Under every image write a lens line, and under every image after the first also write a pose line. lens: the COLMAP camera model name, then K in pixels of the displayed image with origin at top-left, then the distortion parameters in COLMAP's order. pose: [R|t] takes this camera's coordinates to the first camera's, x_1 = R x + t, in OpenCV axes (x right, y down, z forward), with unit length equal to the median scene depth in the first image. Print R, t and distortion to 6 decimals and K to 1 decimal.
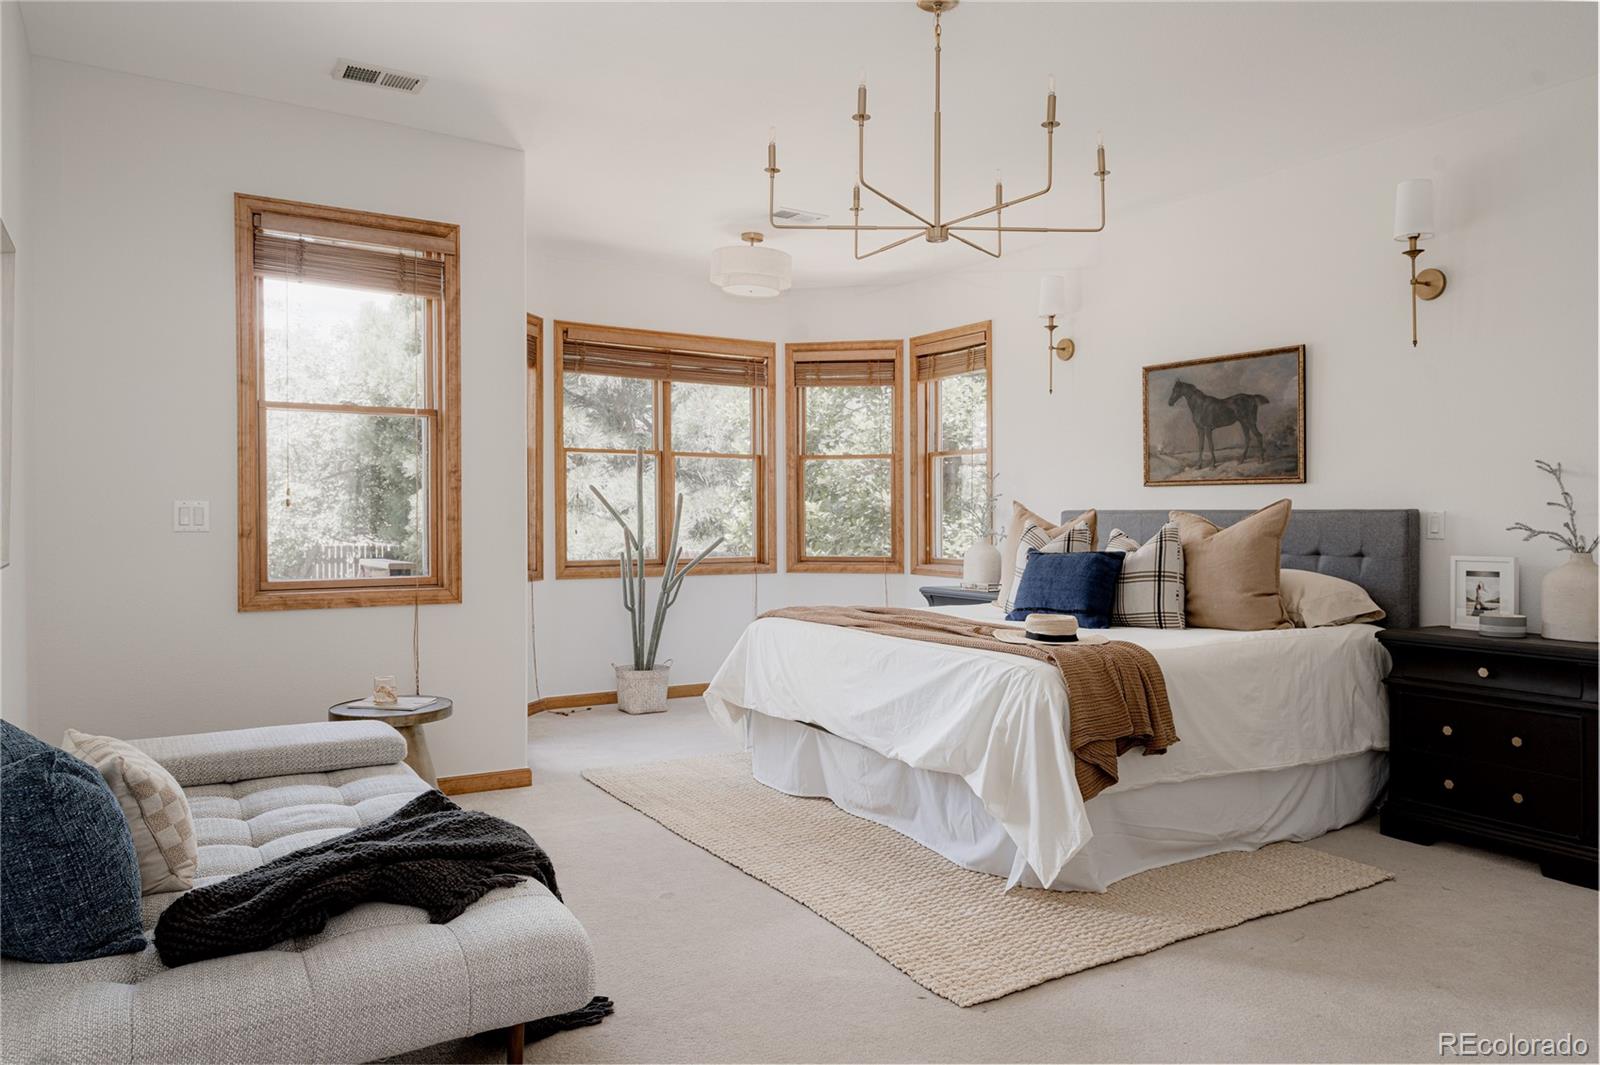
lens RADIAL K [[1096.3, 0, 800.0], [0, 1096.3, 532.5], [0, 0, 1]] dist [0.033091, -0.000111]
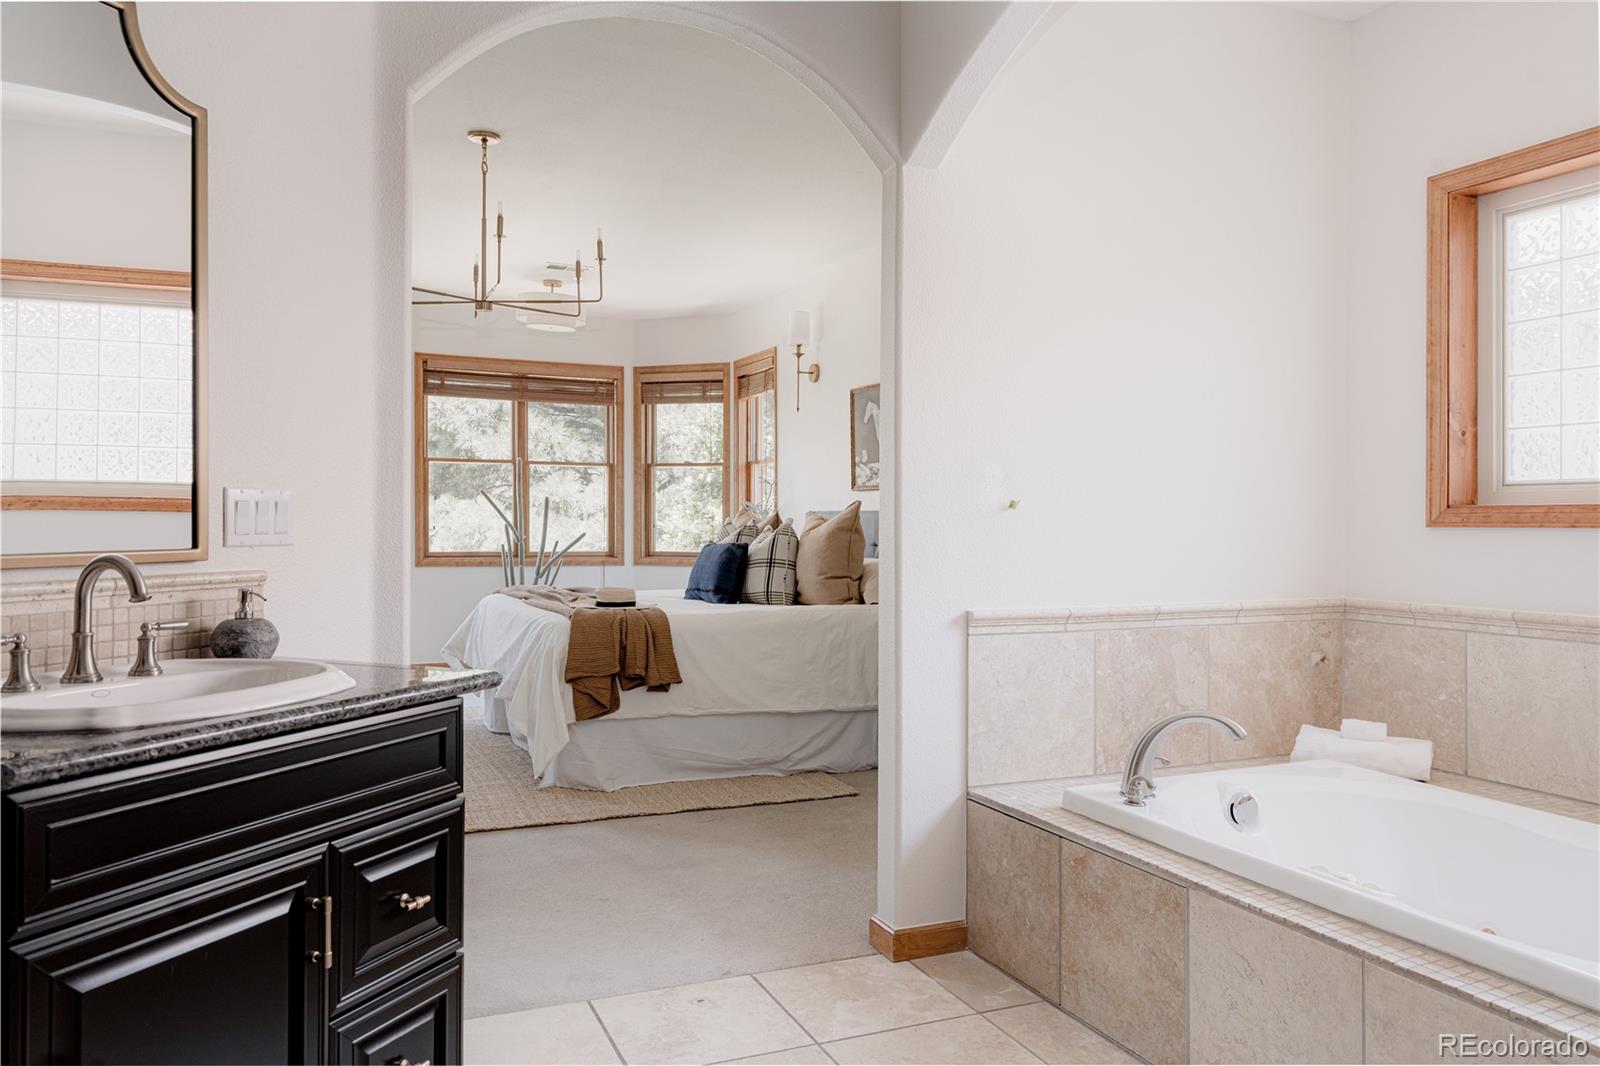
lens RADIAL K [[1153.2, 0, 800.0], [0, 1153.2, 533.0], [0, 0, 1]] dist [0.055861, -0.000005]
pose [[0.988306, 0.008127, -0.152268, 0.388139], [-0.009165, 0.999939, -0.006119, 0.009615], [0.152209, 0.007443, 0.988320, -0.196074]]
